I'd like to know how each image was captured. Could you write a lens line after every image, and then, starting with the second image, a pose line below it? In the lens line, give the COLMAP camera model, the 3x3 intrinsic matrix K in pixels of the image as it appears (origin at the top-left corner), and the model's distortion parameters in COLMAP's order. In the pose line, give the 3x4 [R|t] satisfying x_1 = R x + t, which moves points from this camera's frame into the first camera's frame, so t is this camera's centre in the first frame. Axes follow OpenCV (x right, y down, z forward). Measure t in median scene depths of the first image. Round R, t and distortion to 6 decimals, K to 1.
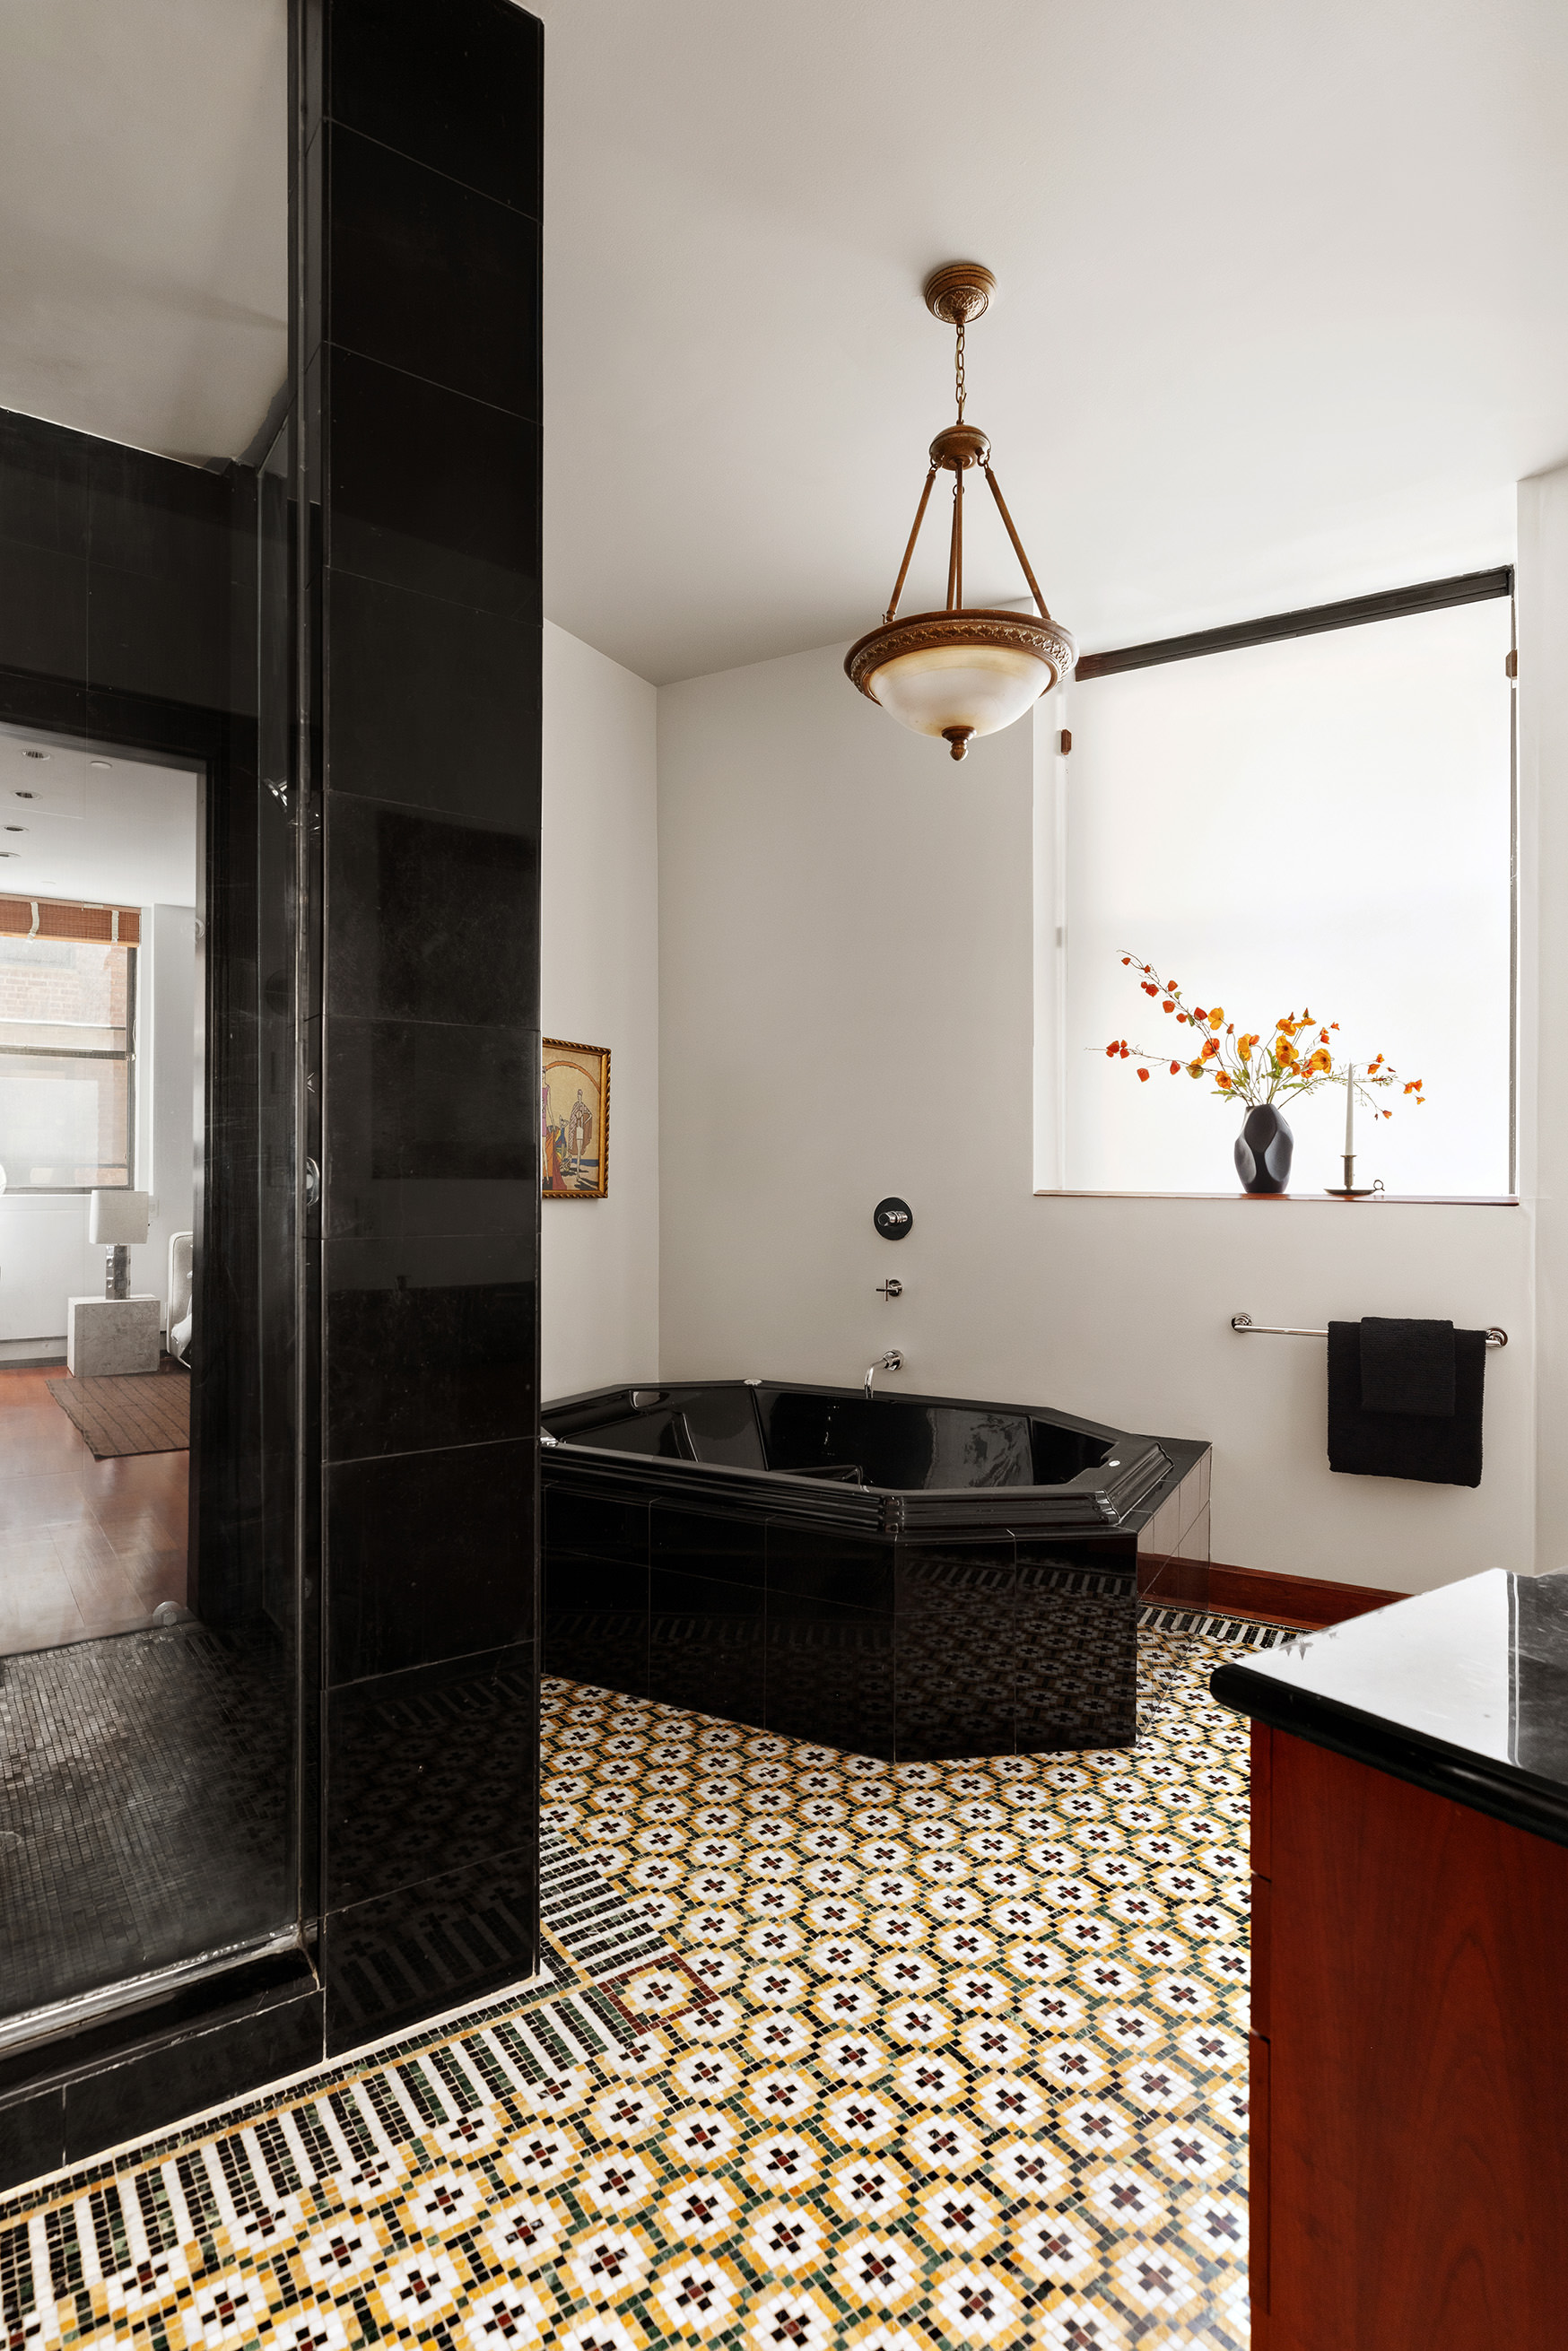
lens RADIAL K [[1192.7, 0, 784.0], [0, 1192.7, 1175.5], [0, 0, 1]] dist [-0.023087, -0.000006]
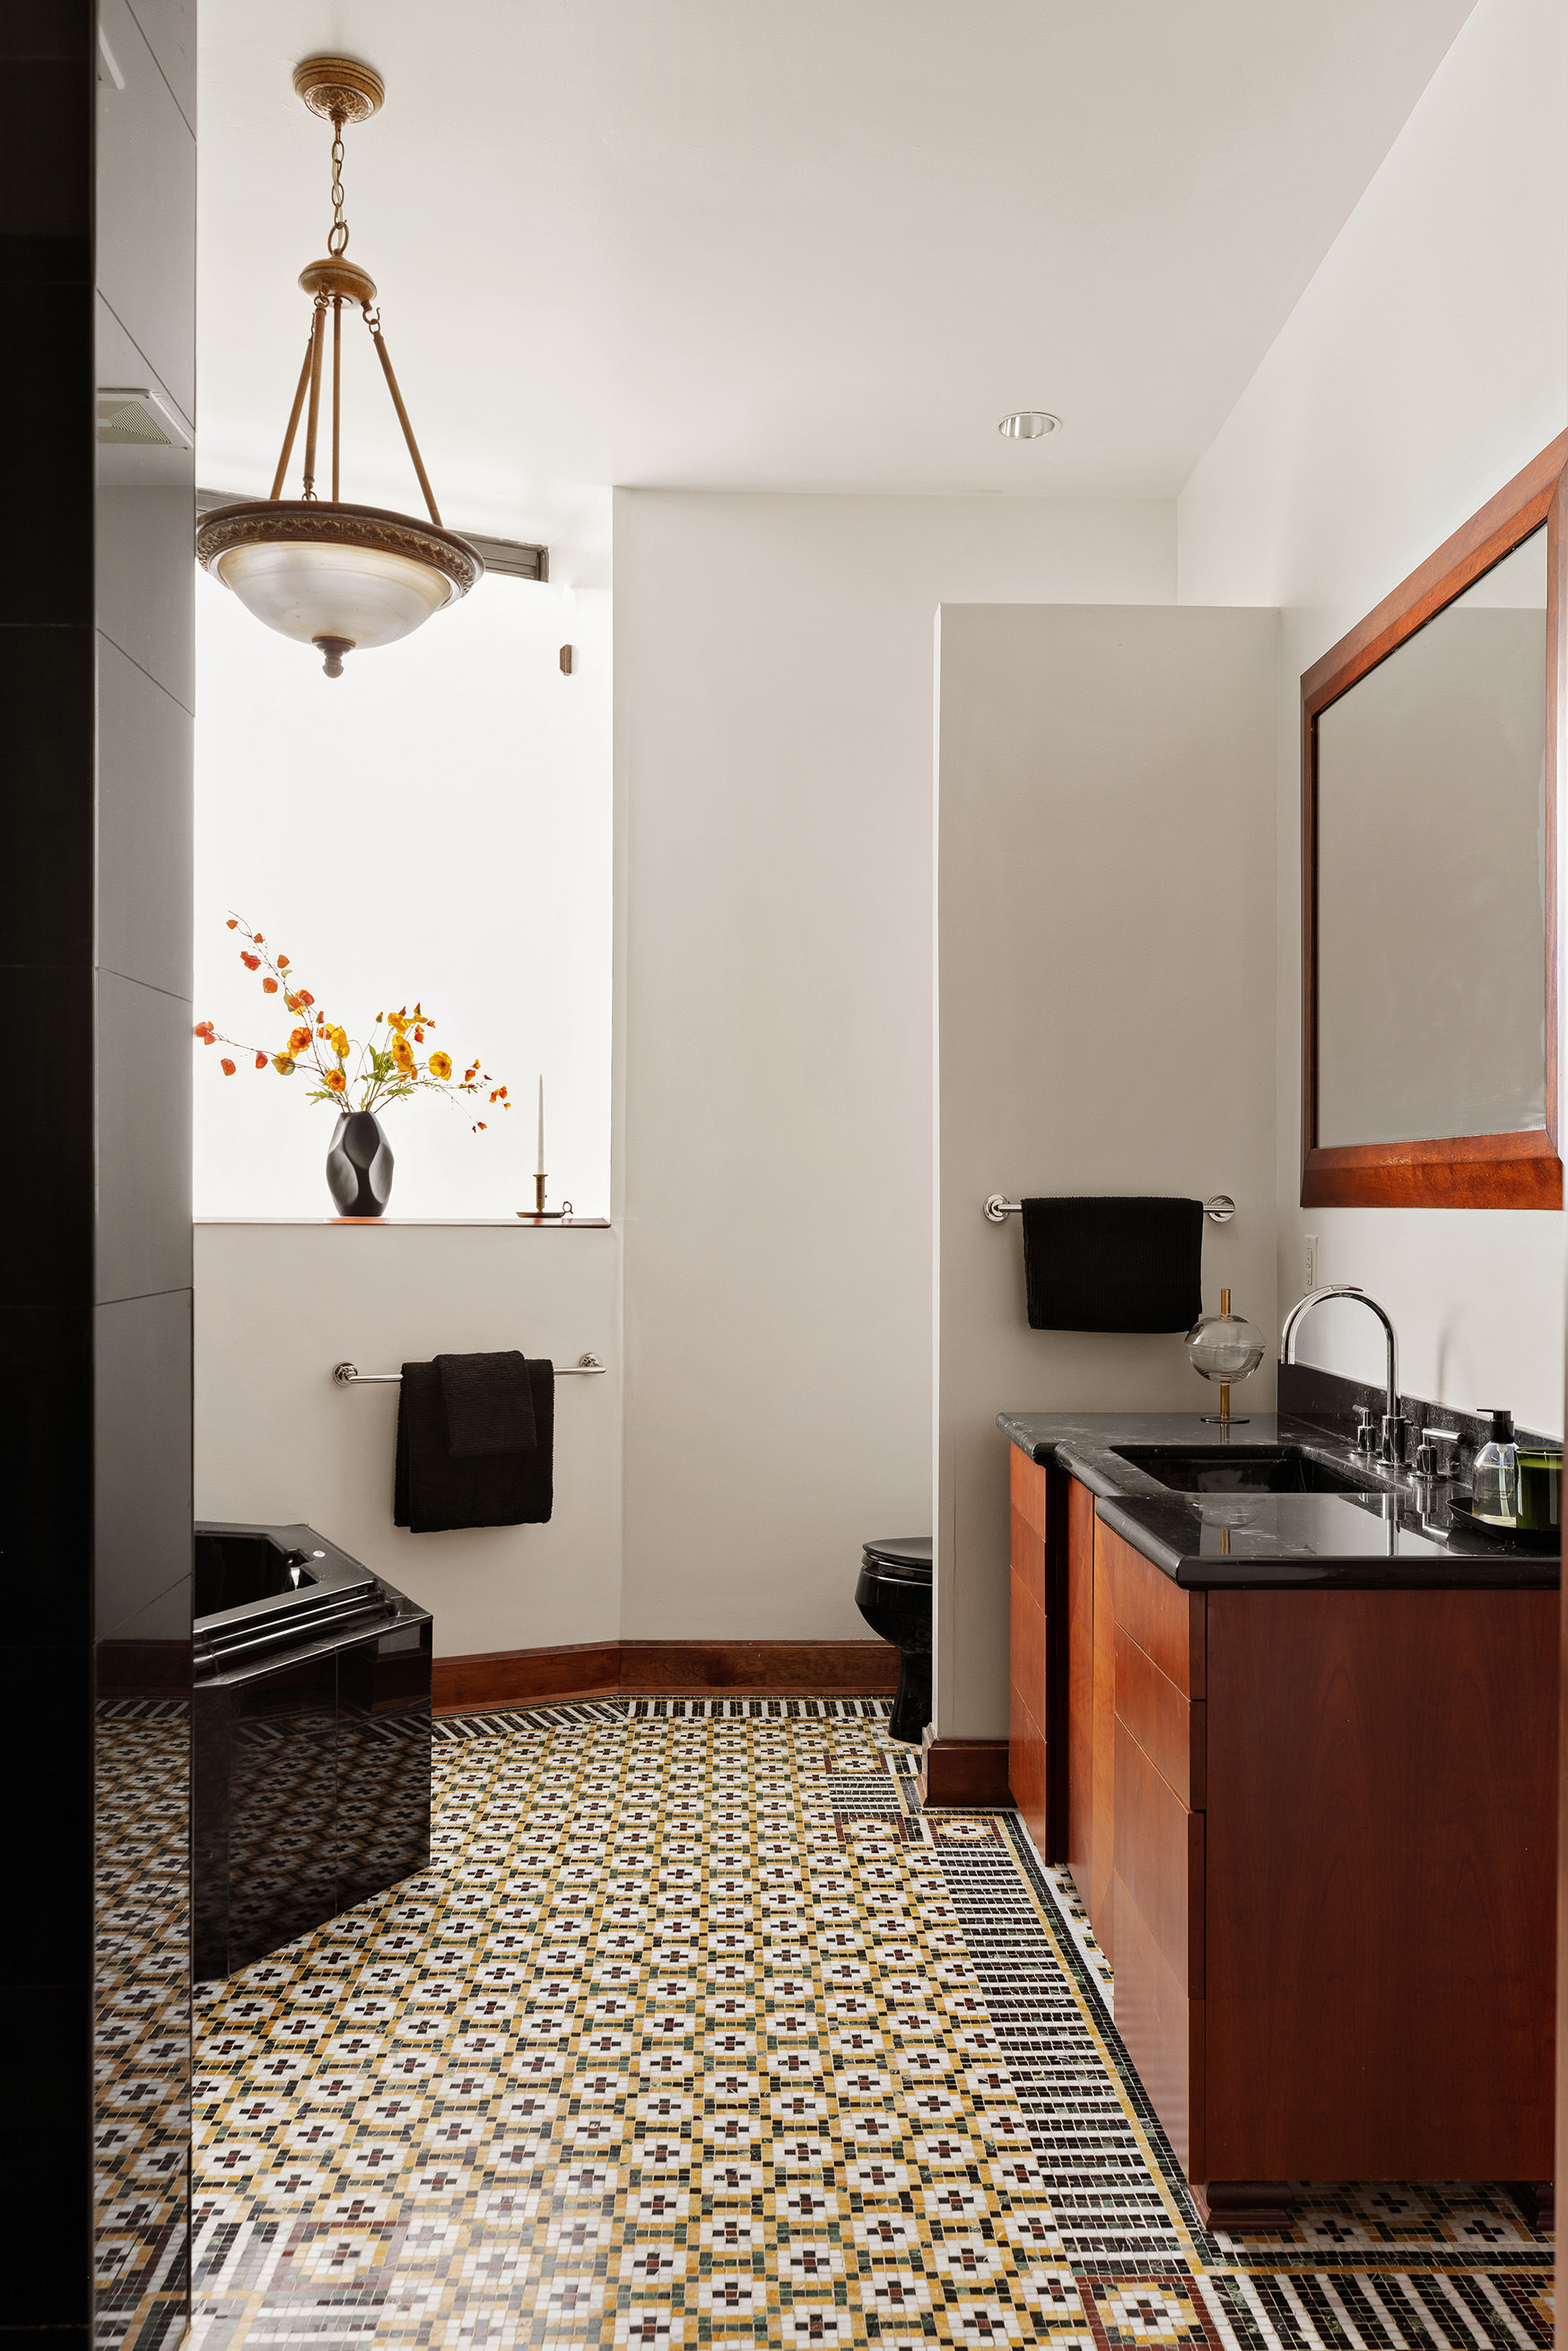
lens RADIAL K [[1753.9, 0, 784.0], [0, 1753.9, 1175.5], [0, 0, 1]] dist [-0.050456, 0.005021]
pose [[0.561937, -0.000219, 0.827180, -0.647230], [0.002221, 0.999997, -0.001244, -0.017257], [-0.827177, 0.002536, 0.561936, 0.082950]]
